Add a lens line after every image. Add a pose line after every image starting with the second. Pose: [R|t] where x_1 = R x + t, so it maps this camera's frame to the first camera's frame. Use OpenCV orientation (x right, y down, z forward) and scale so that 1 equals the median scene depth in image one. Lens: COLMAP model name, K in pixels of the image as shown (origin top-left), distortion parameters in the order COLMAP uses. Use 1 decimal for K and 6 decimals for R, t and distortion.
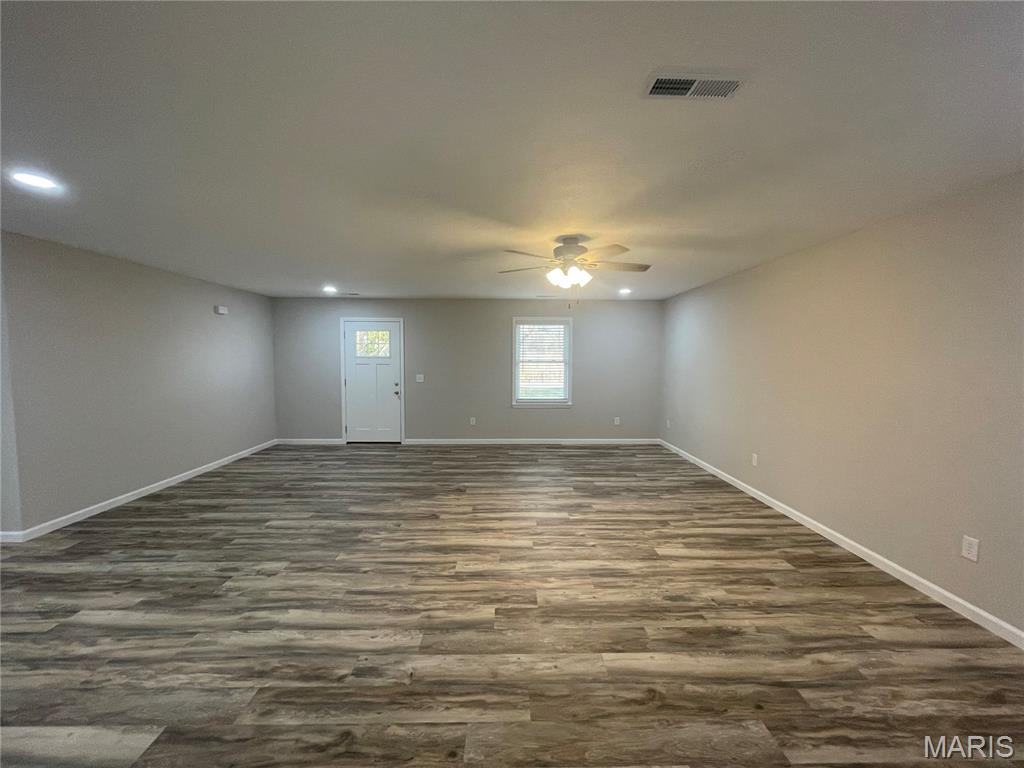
lens RADIAL K [[415.7, 0, 516.9], [0, 415.7, 375.8], [0, 0, 1]] dist [-0.001100, 0.000063]
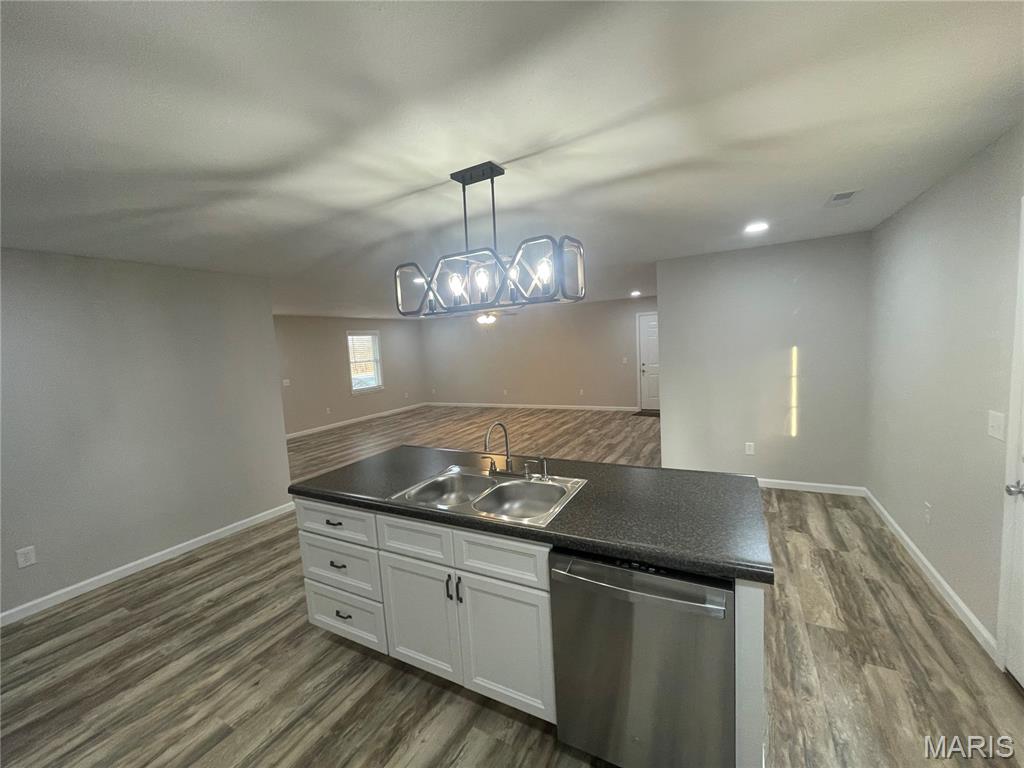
lens RADIAL K [[415.7, 0, 507.5], [0, 415.7, 385.1], [0, 0, 1]] dist [-0.001100, 0.000063]
pose [[0.502975, -0.118569, 0.856130, -1.367708], [0.099251, 0.991916, 0.079065, -0.026810], [-0.858584, 0.045204, 0.510677, -0.225711]]
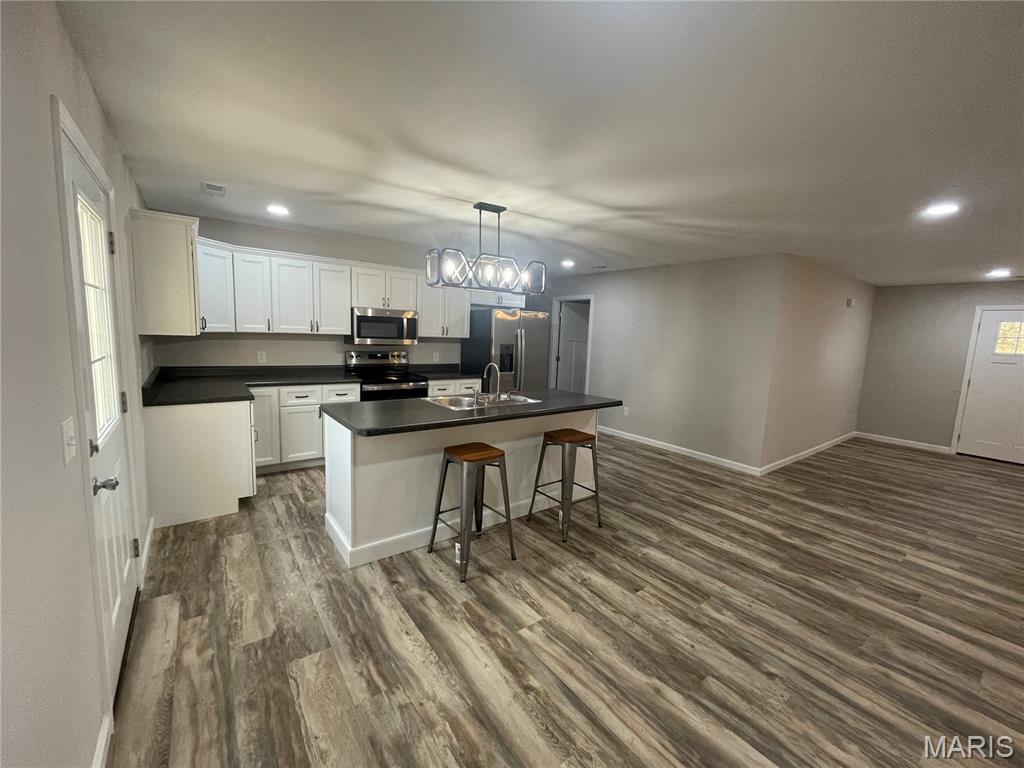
lens RADIAL K [[415.7, 0, 519.5], [0, 415.7, 384.3], [0, 0, 1]] dist [-0.001100, 0.000063]
pose [[0.584534, 0.121218, -0.802263, -0.407663], [-0.076538, 0.992606, 0.094212, 0.013376], [0.807751, 0.006334, 0.589489, -0.356528]]
